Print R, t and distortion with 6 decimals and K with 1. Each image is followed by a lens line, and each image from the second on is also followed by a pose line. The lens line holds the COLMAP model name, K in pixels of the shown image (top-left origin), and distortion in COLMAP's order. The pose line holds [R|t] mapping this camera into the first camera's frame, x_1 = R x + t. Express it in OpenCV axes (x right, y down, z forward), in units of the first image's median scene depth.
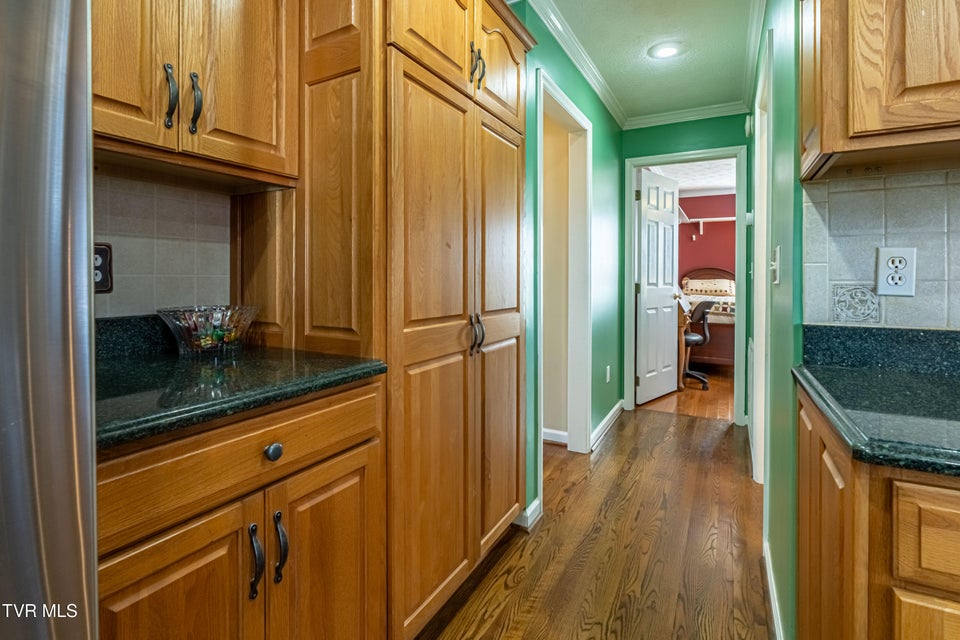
lens RADIAL K [[448.7, 0, 481.1], [0, 448.7, 278.1], [0, 0, 1]] dist [-0.002357, -0.000301]
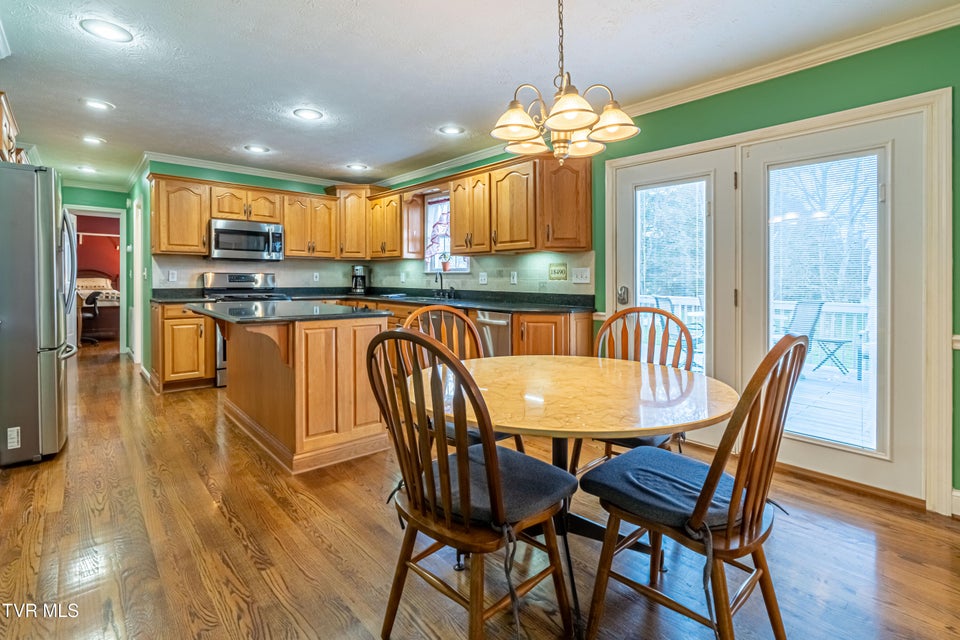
lens RADIAL K [[455.3, 0, 471.6], [0, 455.3, 289.8], [0, 0, 1]] dist [0.000298, -0.000148]
pose [[0.343939, -0.017785, 0.938824, -2.437065], [-0.007191, 0.999741, 0.021573, 0.002902], [-0.938965, -0.014171, 0.343722, -3.532497]]
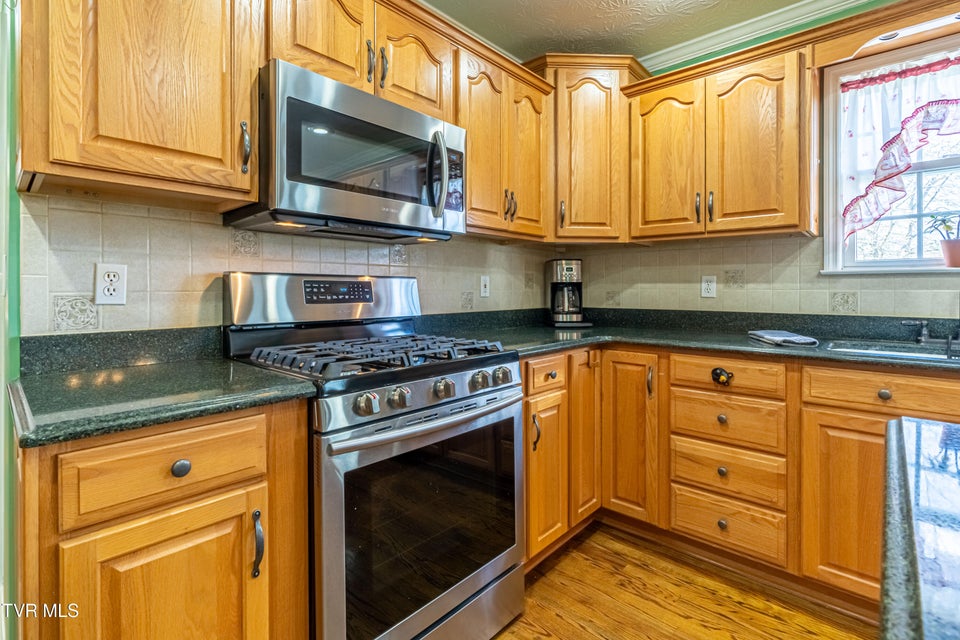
lens RADIAL K [[455.3, 0, 471.6], [0, 455.3, 289.8], [0, 0, 1]] dist [0.000298, -0.000148]
pose [[0.253329, 0.000244, 0.967380, 0.001528], [-0.000167, 1.000000, -0.000209, 0.000402], [-0.967380, -0.000108, 0.253329, -0.233422]]
